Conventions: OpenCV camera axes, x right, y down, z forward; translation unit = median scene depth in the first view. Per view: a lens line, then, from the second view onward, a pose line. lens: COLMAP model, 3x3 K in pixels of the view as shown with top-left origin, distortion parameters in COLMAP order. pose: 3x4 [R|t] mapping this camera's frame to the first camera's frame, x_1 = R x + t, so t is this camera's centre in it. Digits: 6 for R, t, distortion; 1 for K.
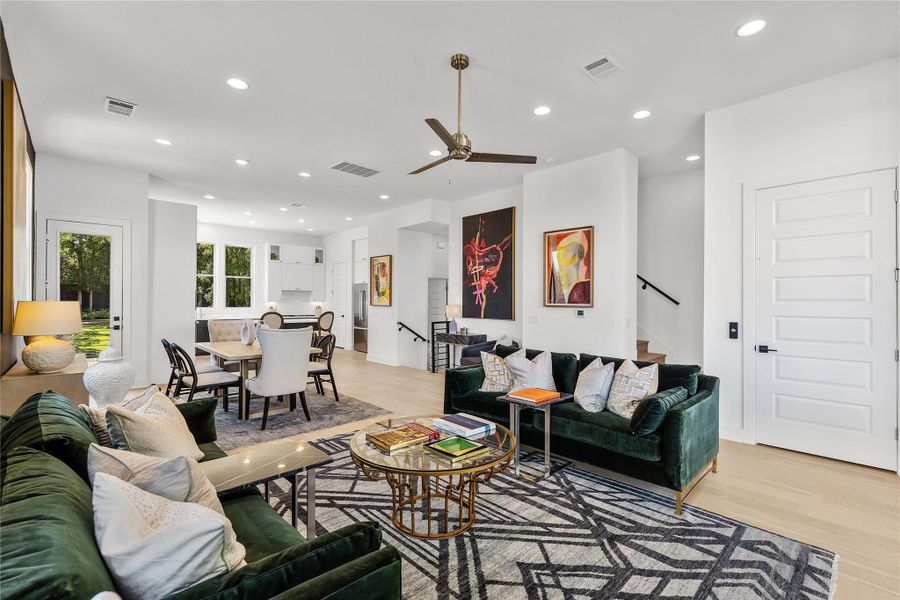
lens RADIAL K [[400.1, 0, 452.6], [0, 400.1, 300.6], [0, 0, 1]] dist [-0.004098, -0.000378]
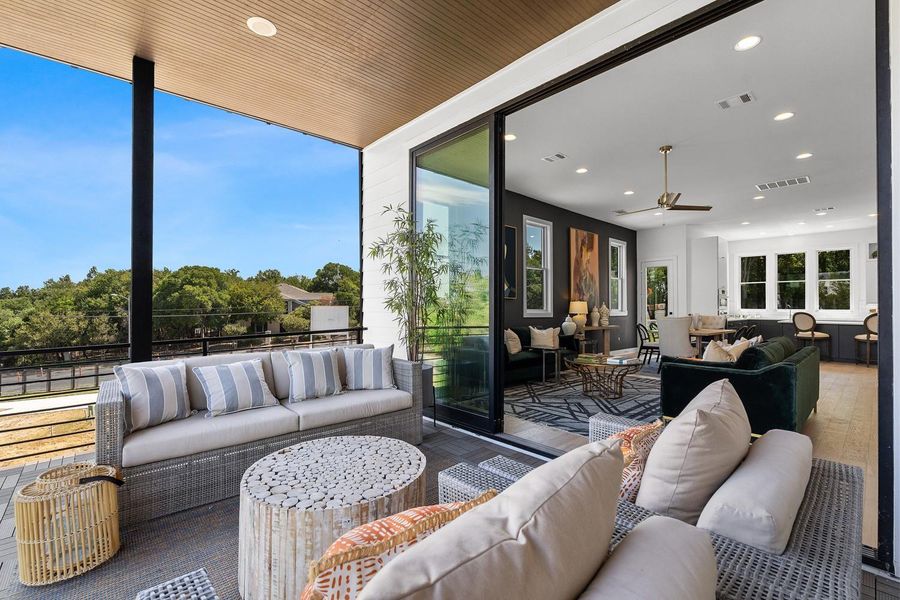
lens RADIAL K [[395.8, 0, 452.5], [0, 395.8, 301.7], [0, 0, 1]] dist [-0.001262, -0.000307]
pose [[-0.022460, -0.019494, -0.999558, 0.921169], [-0.000312, 0.999810, -0.019492, 0.029691], [0.999748, -0.000126, -0.022462, 0.096166]]
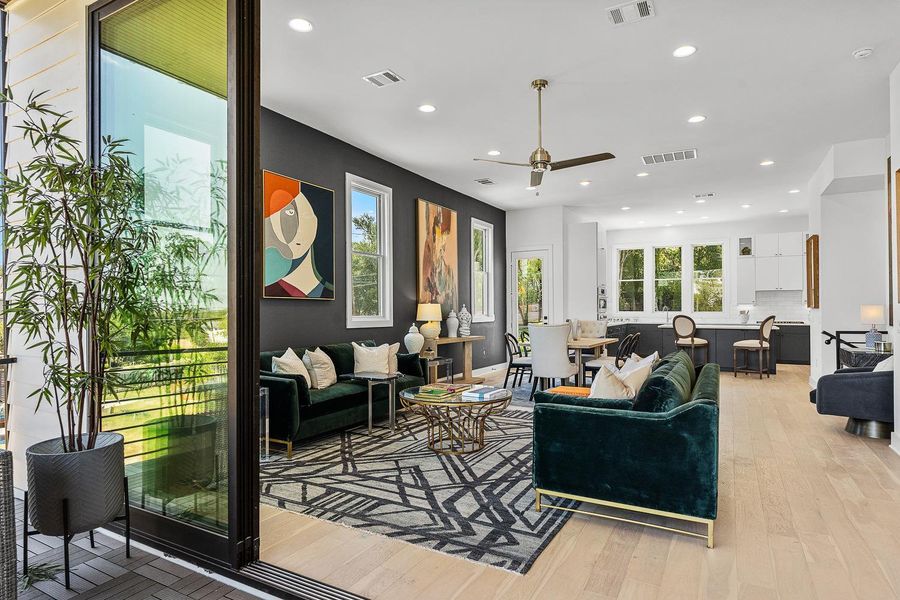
lens RADIAL K [[505.4, 0, 452.5], [0, 505.4, 304.0], [0, 0, 1]] dist [-0.000330, 0.001290]
pose [[0.296810, -0.016274, -0.954798, 0.731971], [0.008021, 0.999862, -0.014548, 0.020932], [0.954903, -0.003340, 0.296900, 0.192283]]
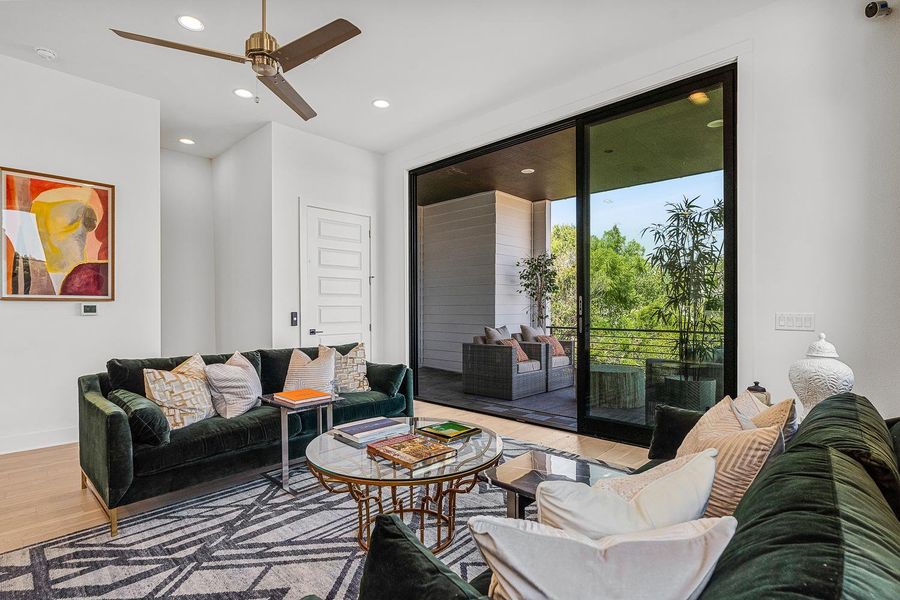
lens RADIAL K [[434.4, 0, 449.9], [0, 434.4, 307.0], [0, 0, 1]] dist [0.002678, 0.000260]
pose [[-0.044134, -0.006572, 0.999004, -0.415042], [-0.002532, 0.999976, 0.006466, 0.019895], [-0.999022, -0.002244, -0.044150, 0.403605]]
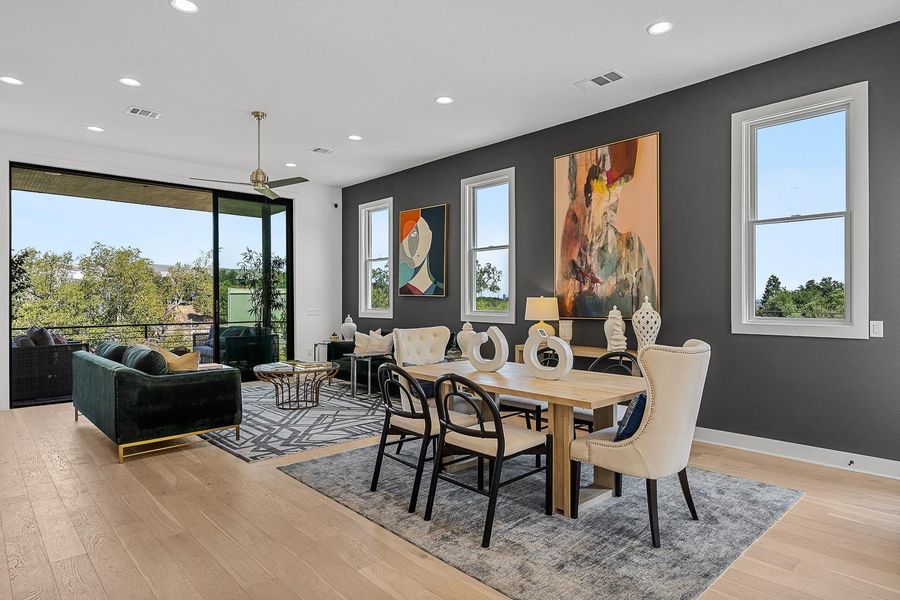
lens RADIAL K [[505.4, 0, 452.5], [0, 505.4, 304.0], [0, 0, 1]] dist [-0.000330, 0.001290]
pose [[-0.999997, -0.000865, 0.002344, -0.351987], [-0.000854, 0.999988, 0.004878, 0.009246], [-0.002348, 0.004876, -0.999985, 1.497745]]
